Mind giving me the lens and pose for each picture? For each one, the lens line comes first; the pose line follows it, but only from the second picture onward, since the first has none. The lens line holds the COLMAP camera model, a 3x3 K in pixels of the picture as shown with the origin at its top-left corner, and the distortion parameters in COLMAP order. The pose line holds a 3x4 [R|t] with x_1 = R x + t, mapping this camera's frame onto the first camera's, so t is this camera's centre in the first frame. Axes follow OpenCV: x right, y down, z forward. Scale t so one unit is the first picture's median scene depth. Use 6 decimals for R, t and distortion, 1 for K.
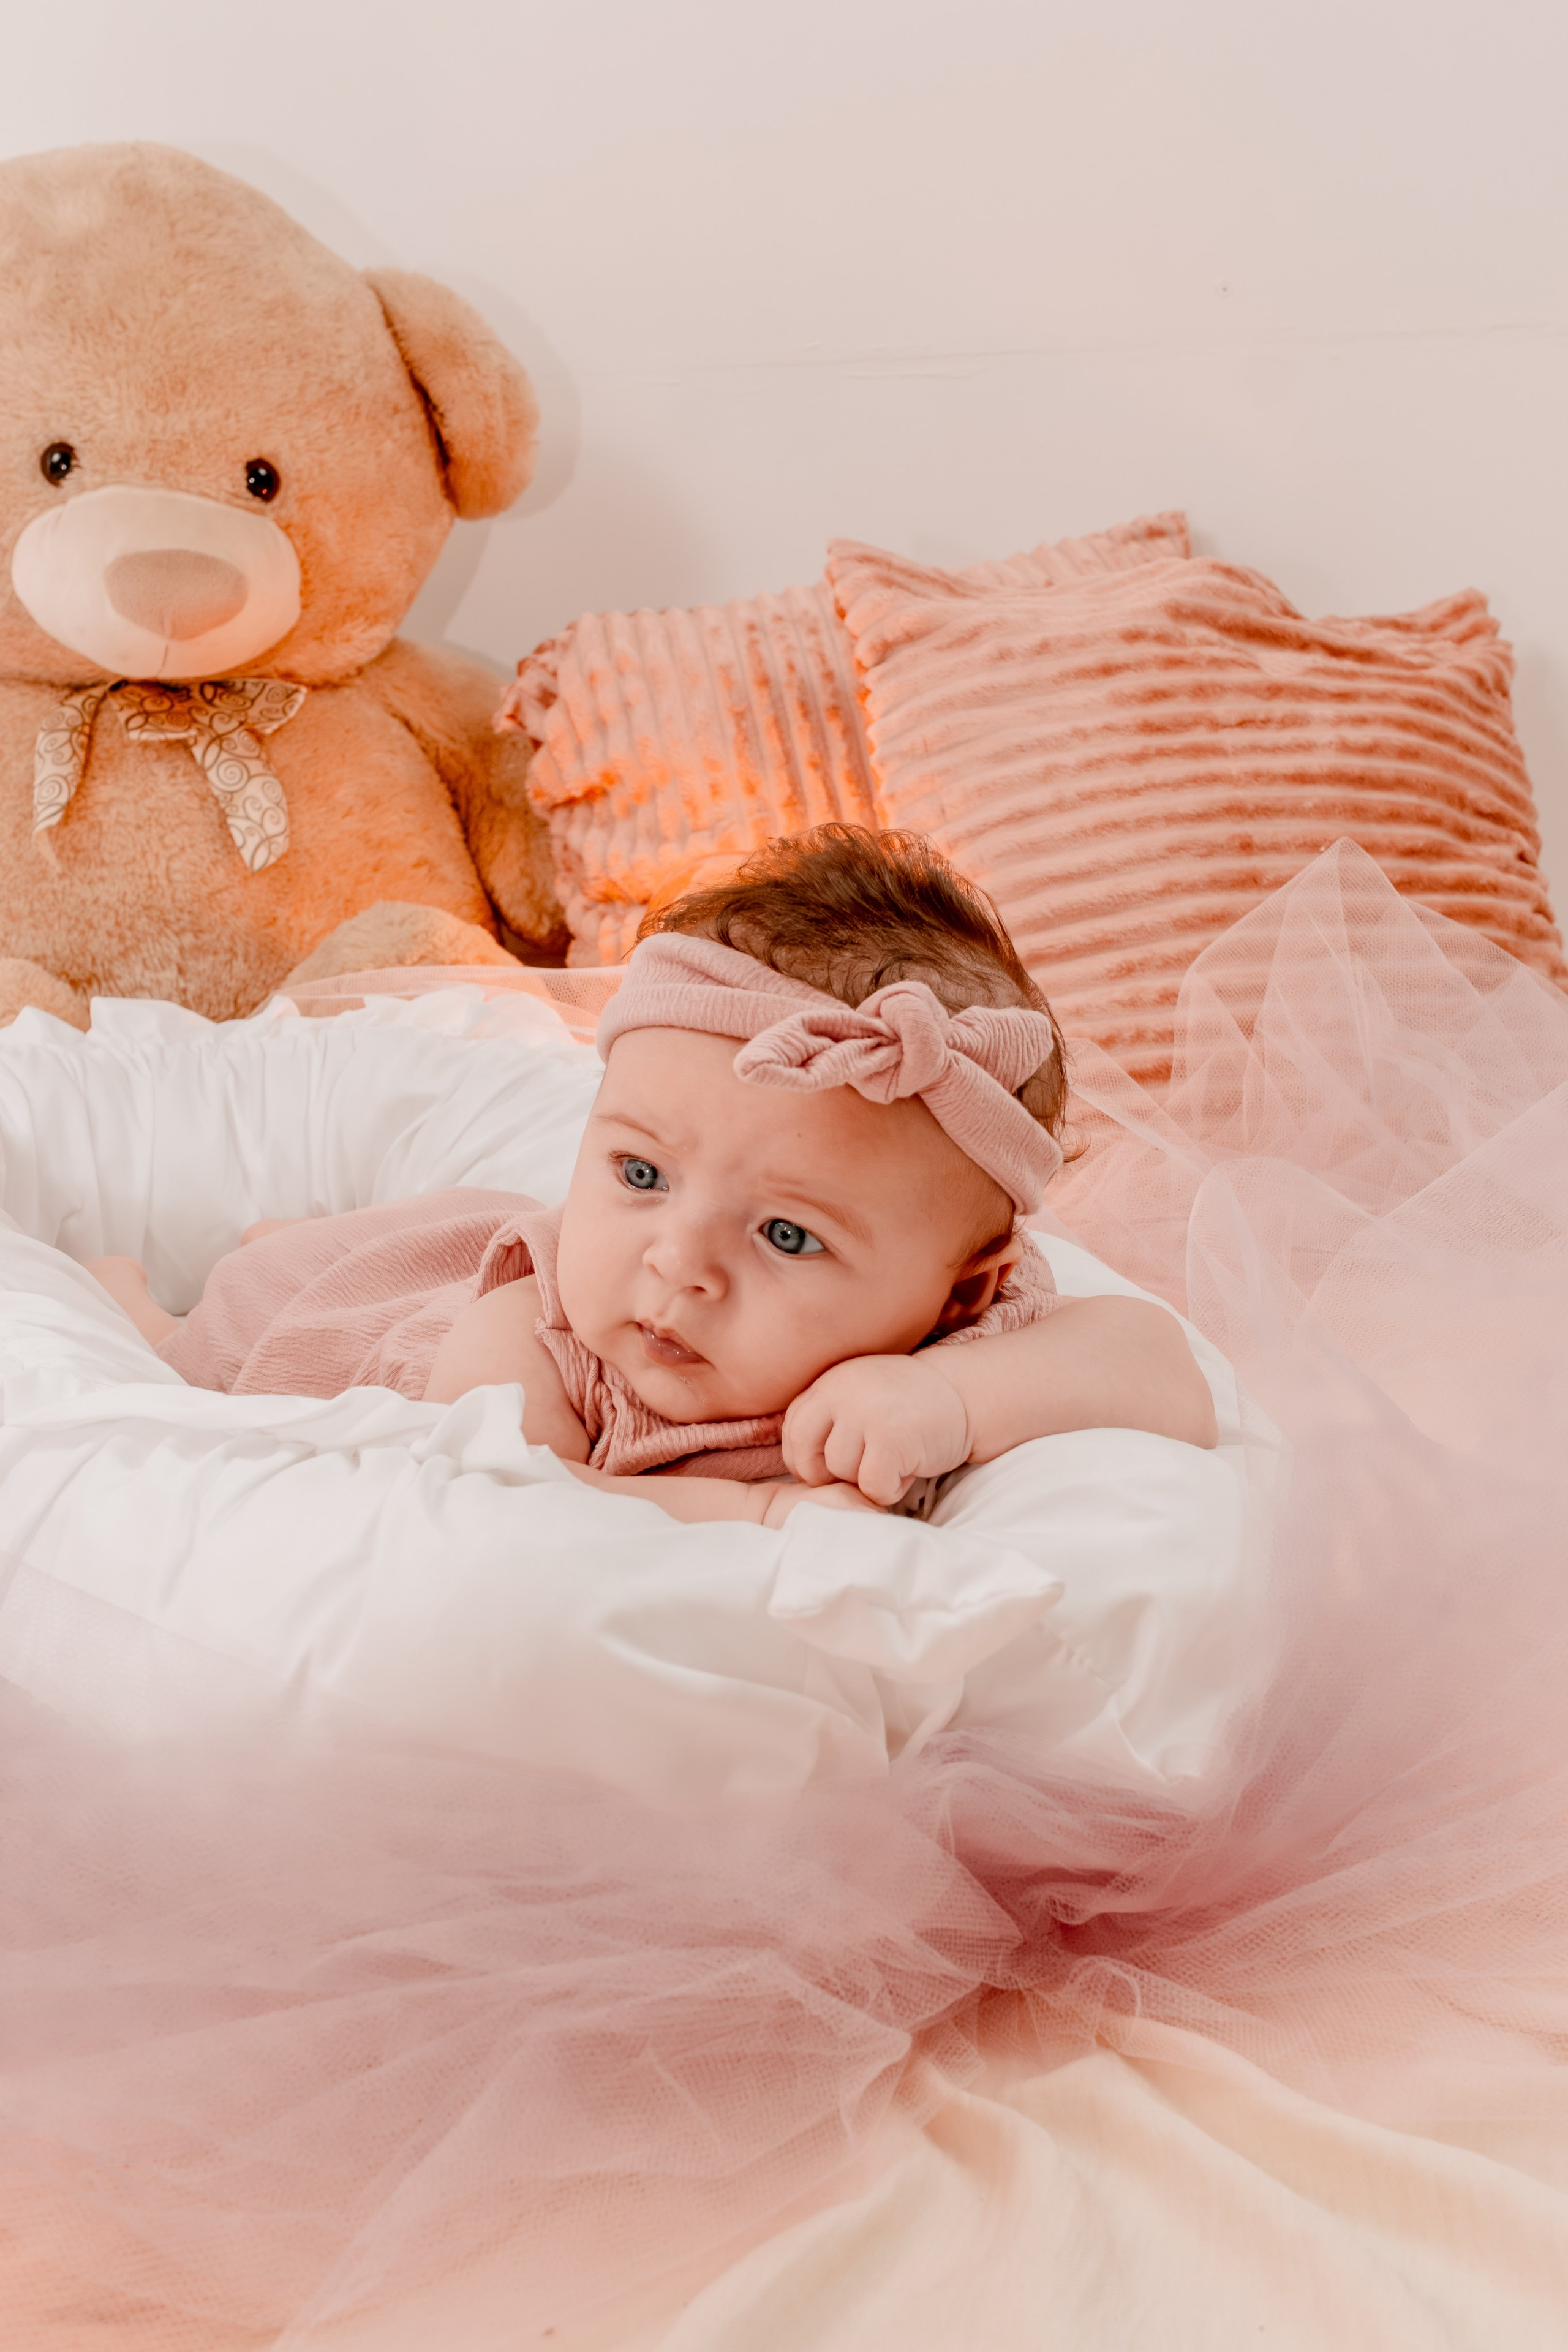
lens RADIAL K [[2623.5, 0, 793.3], [0, 2623.5, 1166.6], [0, 0, 1]] dist [0.020342, 0.000000]
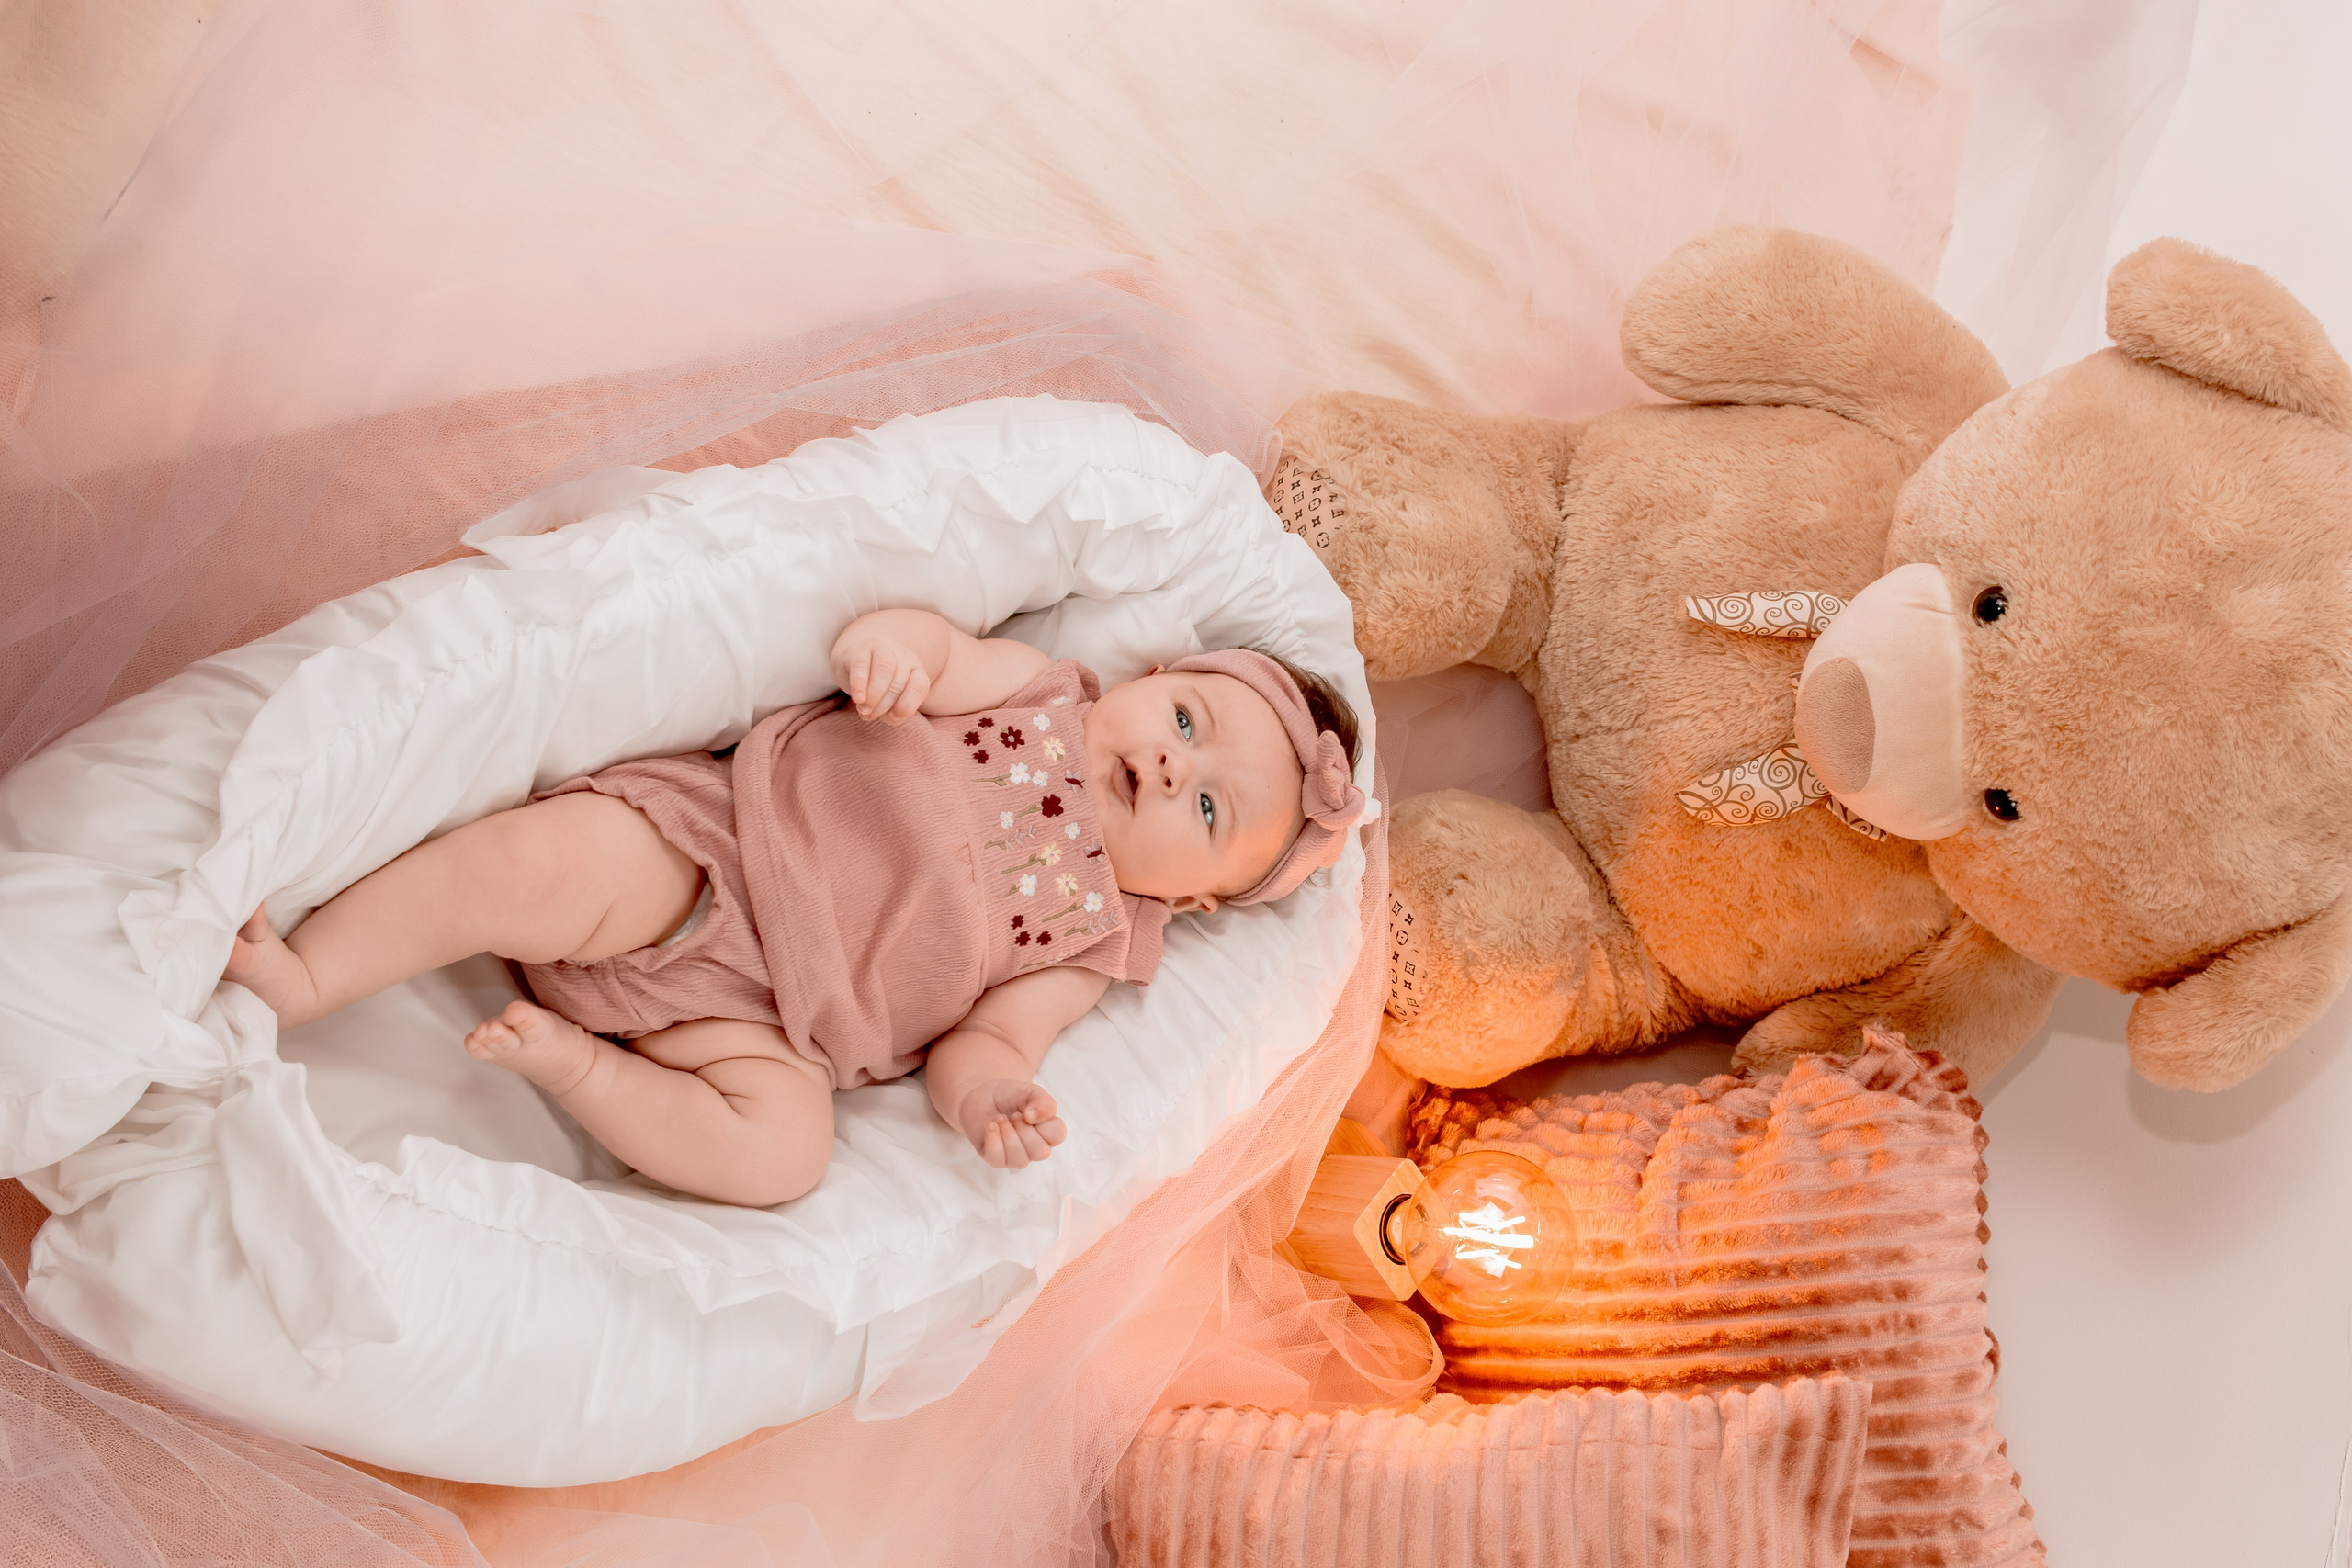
lens RADIAL K [[2623.2, 0, 1168.6], [0, 2623.2, 789.4], [0, 0, 1]] dist [0.020342, 0.000000]
pose [[-0.101316, 0.986082, -0.131826, -0.045851], [-0.777071, 0.004301, 0.629399, -0.630868], [0.621205, 0.166207, 0.765819, 0.051962]]
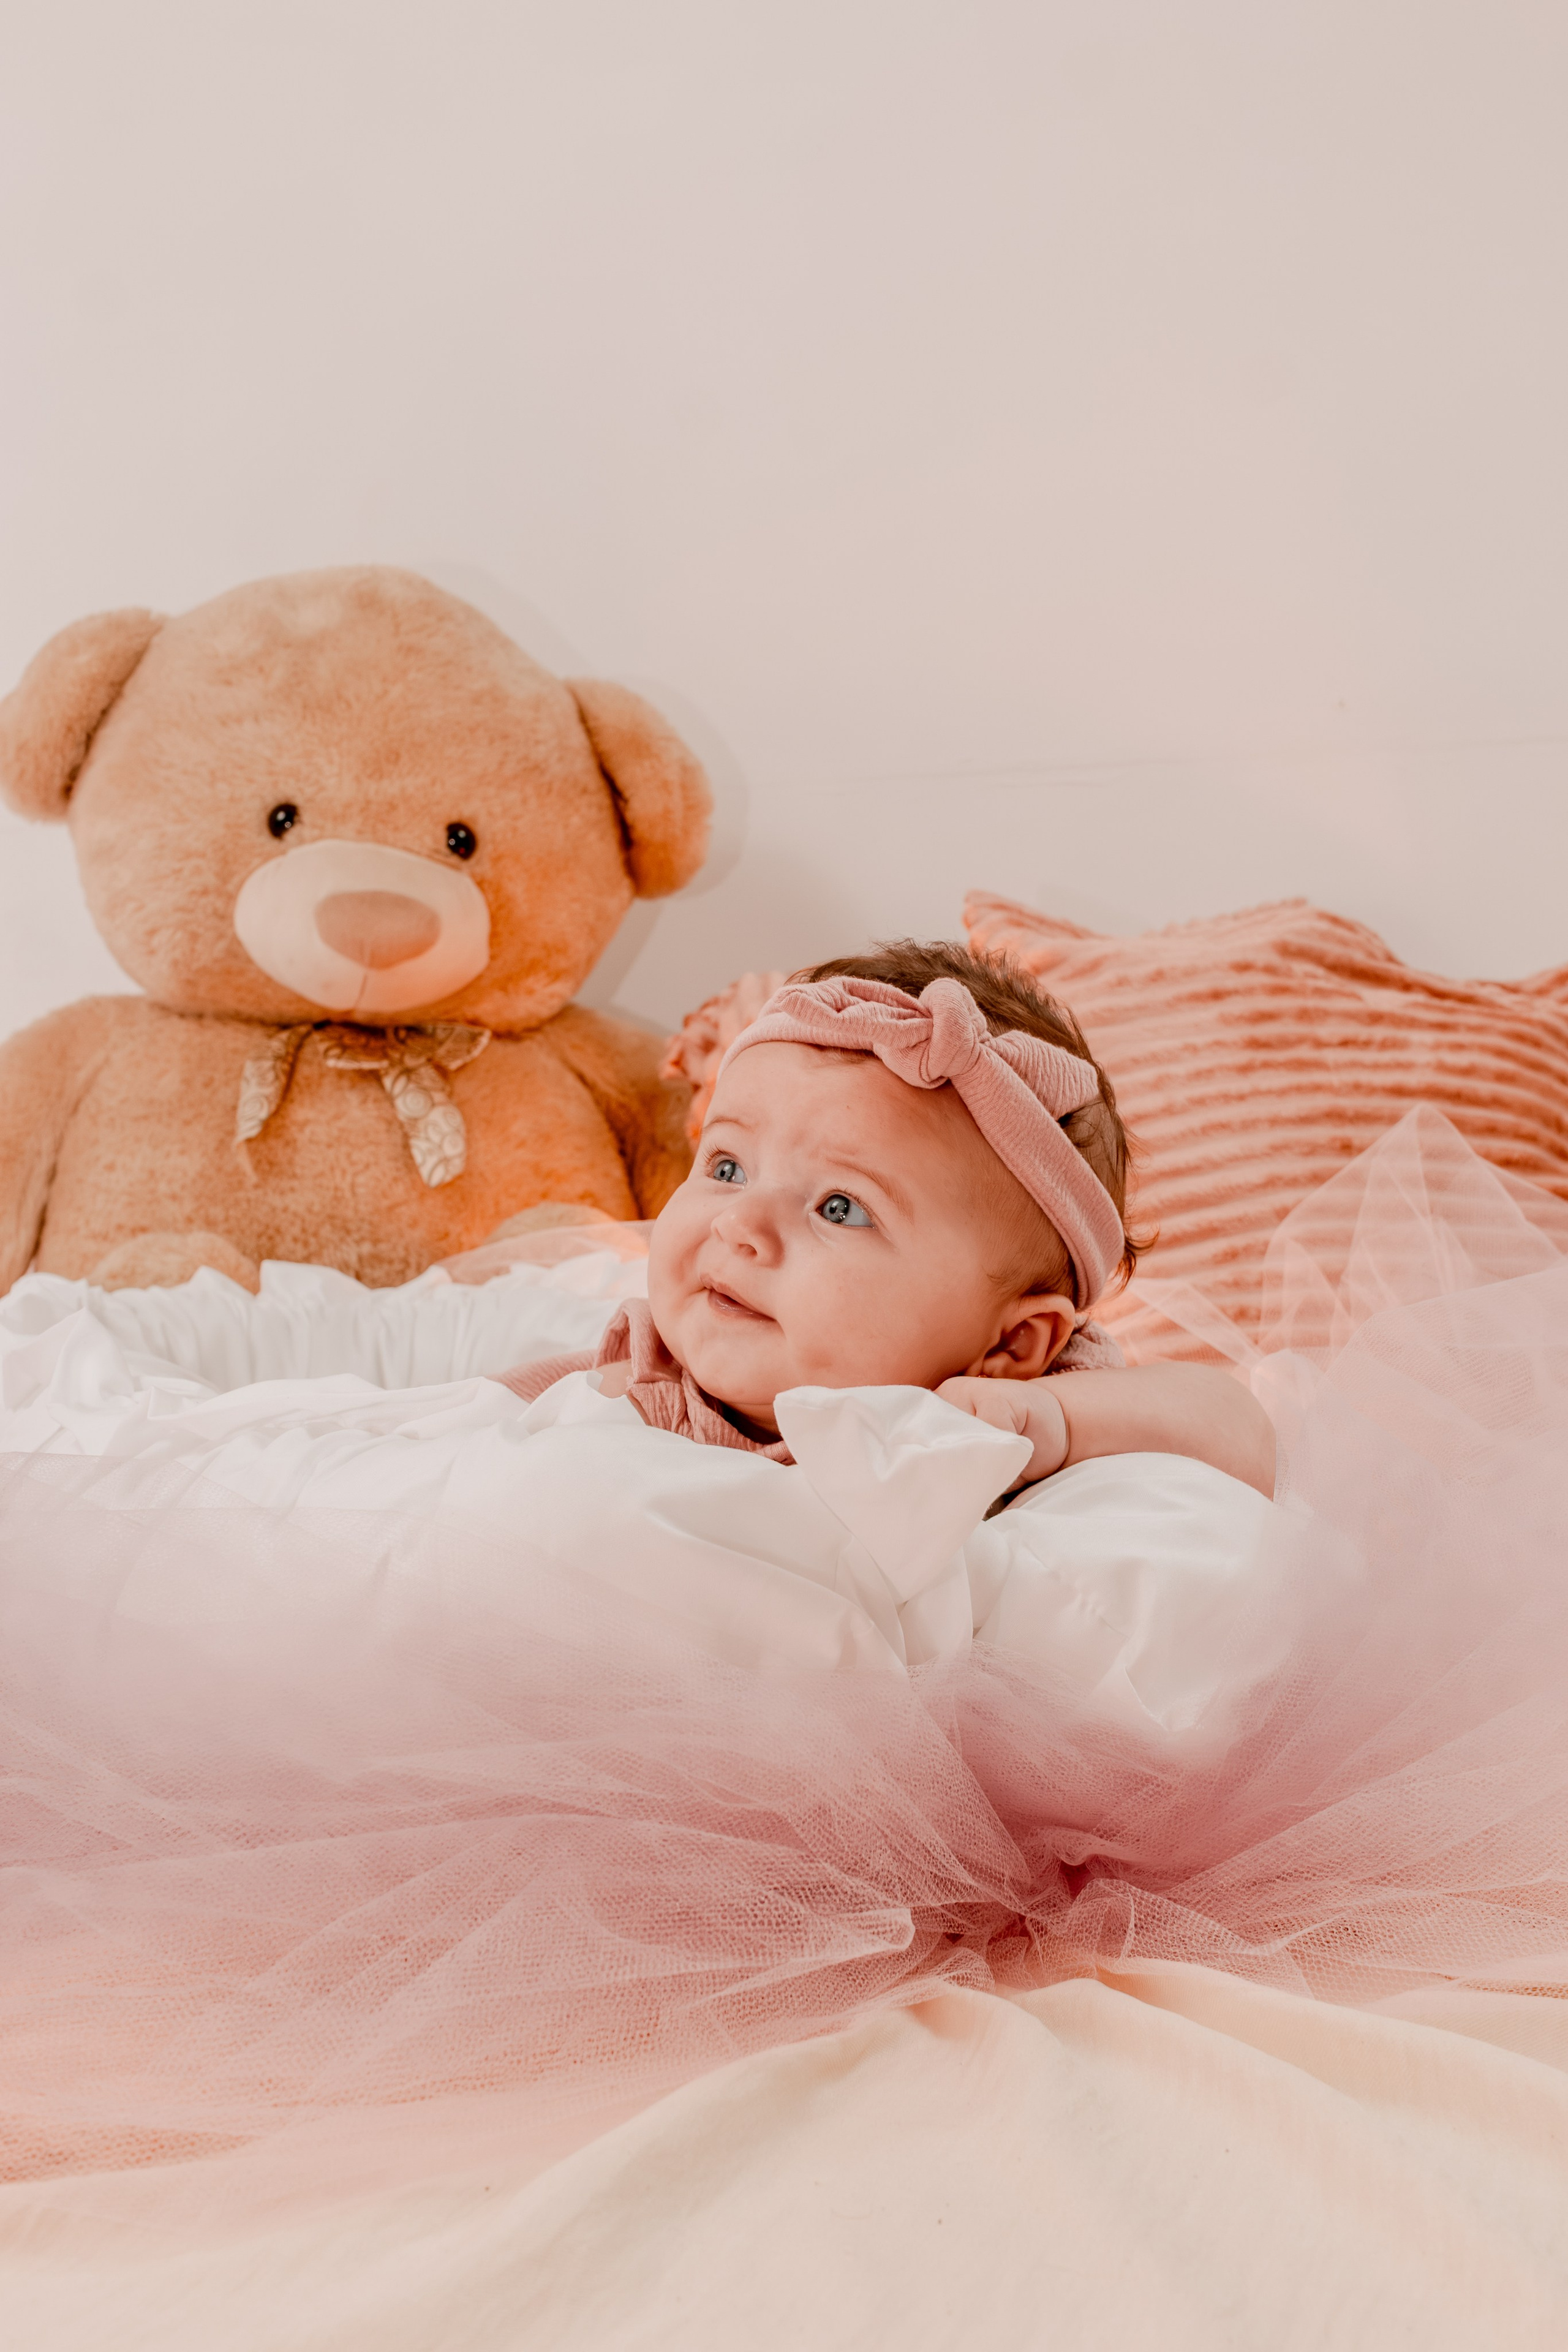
lens RADIAL K [[2623.5, 0, 791.5], [0, 2623.5, 1169.3], [0, 0, 1]] dist [0.020342, 0.000000]
pose [[0.996536, 0.019097, -0.080937, 0.030722], [-0.036276, 0.975620, -0.216449, 0.110491], [0.074831, 0.218636, 0.972933, -0.044182]]
